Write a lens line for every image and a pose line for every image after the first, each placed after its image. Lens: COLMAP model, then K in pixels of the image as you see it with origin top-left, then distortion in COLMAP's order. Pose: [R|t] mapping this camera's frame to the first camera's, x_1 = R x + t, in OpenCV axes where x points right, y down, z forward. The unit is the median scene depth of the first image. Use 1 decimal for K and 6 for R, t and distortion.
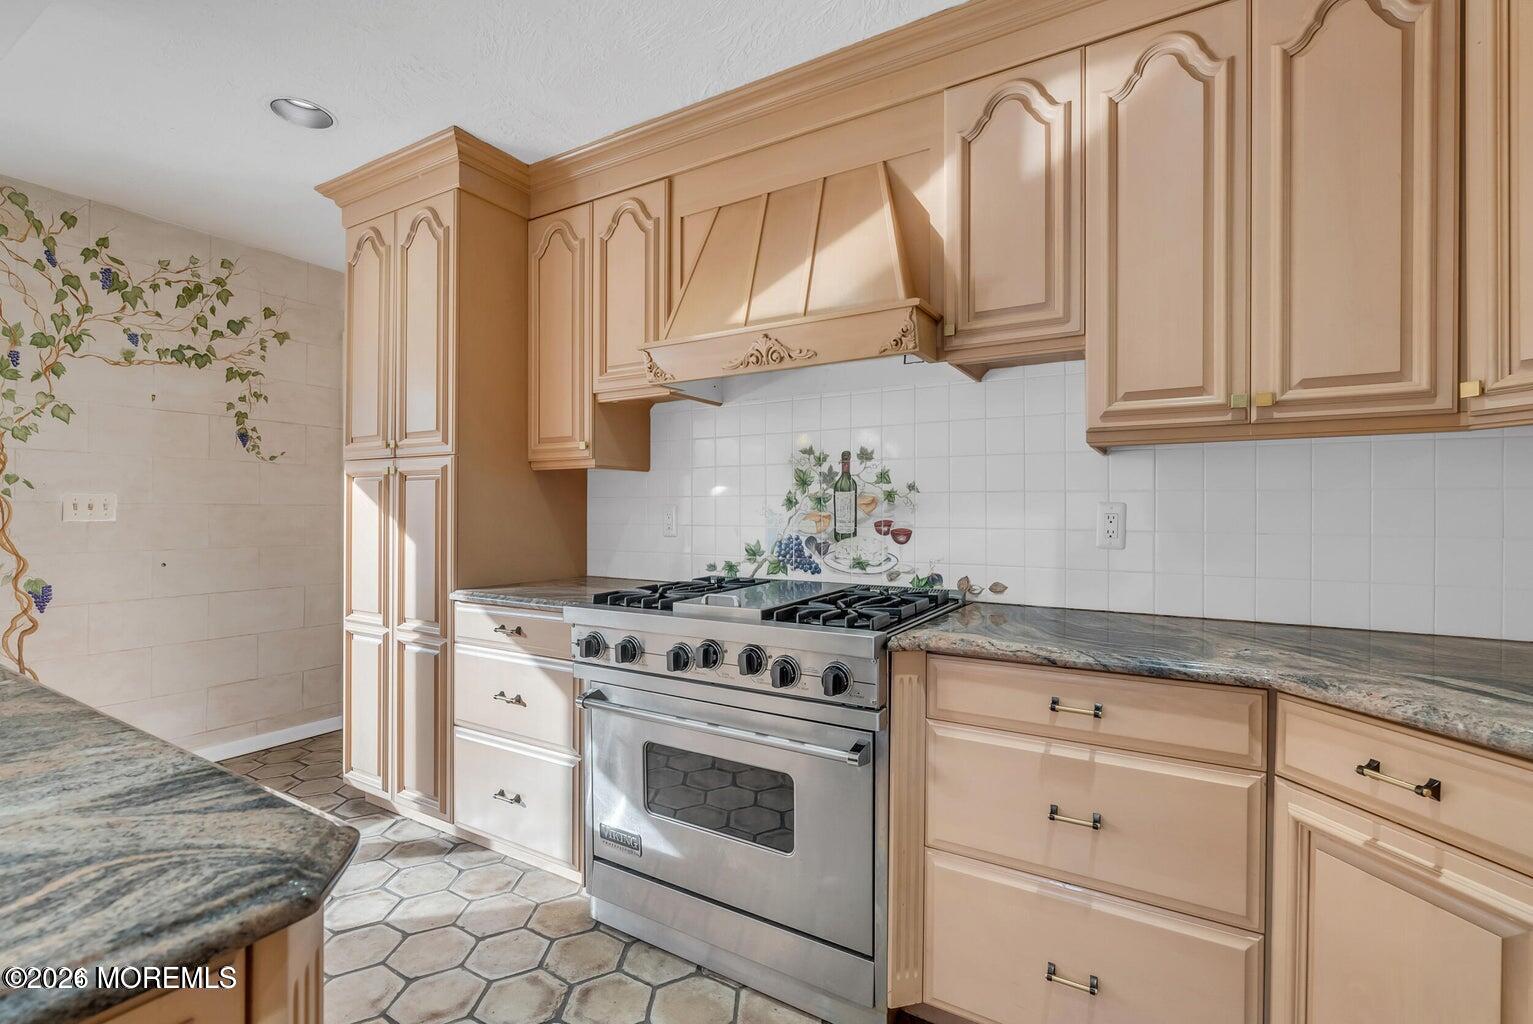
lens RADIAL K [[692.9, 0, 766.6], [0, 692.9, 519.1], [0, 0, 1]] dist [-0.003327, 0.001617]
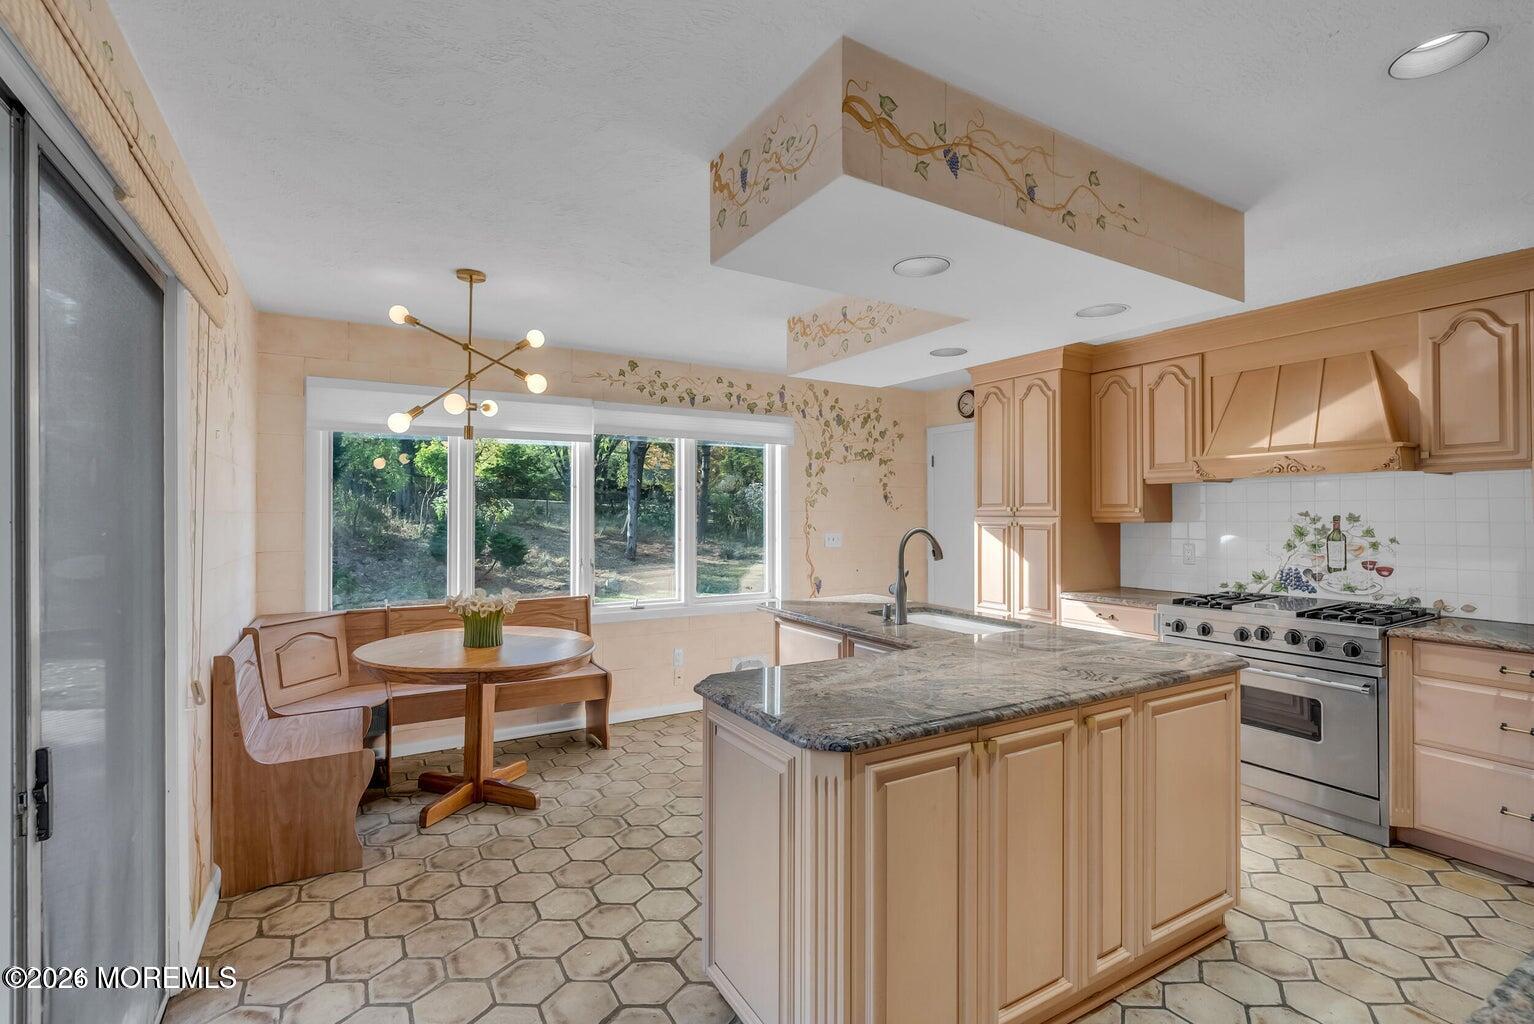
lens RADIAL K [[703.1, 0, 769.9], [0, 703.1, 508.0], [0, 0, 1]] dist [0.002785, 0.000919]
pose [[0.886280, -0.008262, -0.463076, -0.286177], [-0.000245, 0.999832, -0.018307, -0.086608], [0.463150, 0.016338, 0.886129, -1.013755]]
